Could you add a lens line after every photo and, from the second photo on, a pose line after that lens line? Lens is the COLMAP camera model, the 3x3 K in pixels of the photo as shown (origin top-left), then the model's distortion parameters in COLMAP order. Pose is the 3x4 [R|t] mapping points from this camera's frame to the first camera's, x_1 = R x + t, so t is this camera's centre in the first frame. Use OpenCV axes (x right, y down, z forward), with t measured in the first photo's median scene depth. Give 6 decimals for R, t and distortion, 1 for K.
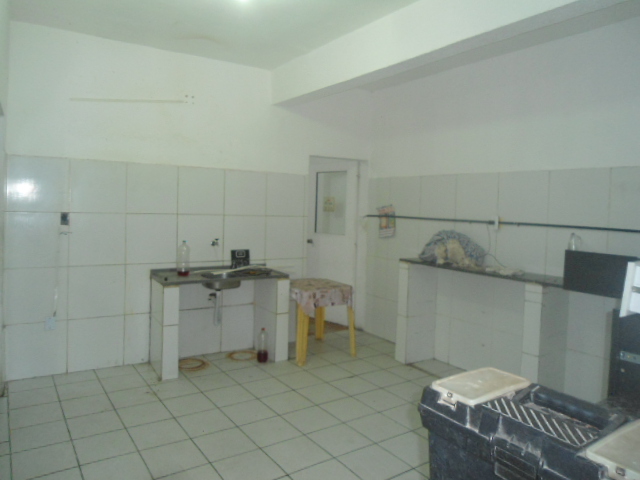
lens RADIAL K [[464.0, 0, 300.7], [0, 464.0, 243.0], [0, 0, 1]] dist [0.004536, -0.086986]
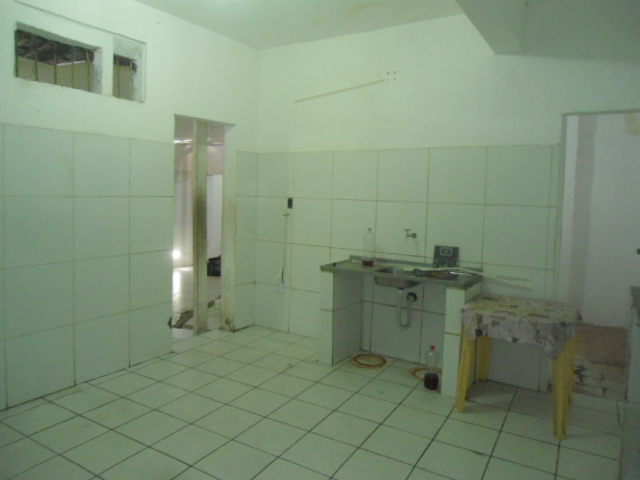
lens RADIAL K [[468.9, 0, 320.0], [0, 468.9, 240.0], [0, 0, 1]] dist [0.000193, -0.001897]
pose [[0.433263, 0.072492, -0.898348, 0.521248], [-0.085186, 0.995591, 0.039255, -0.009776], [0.897233, 0.059519, 0.437528, 0.455154]]
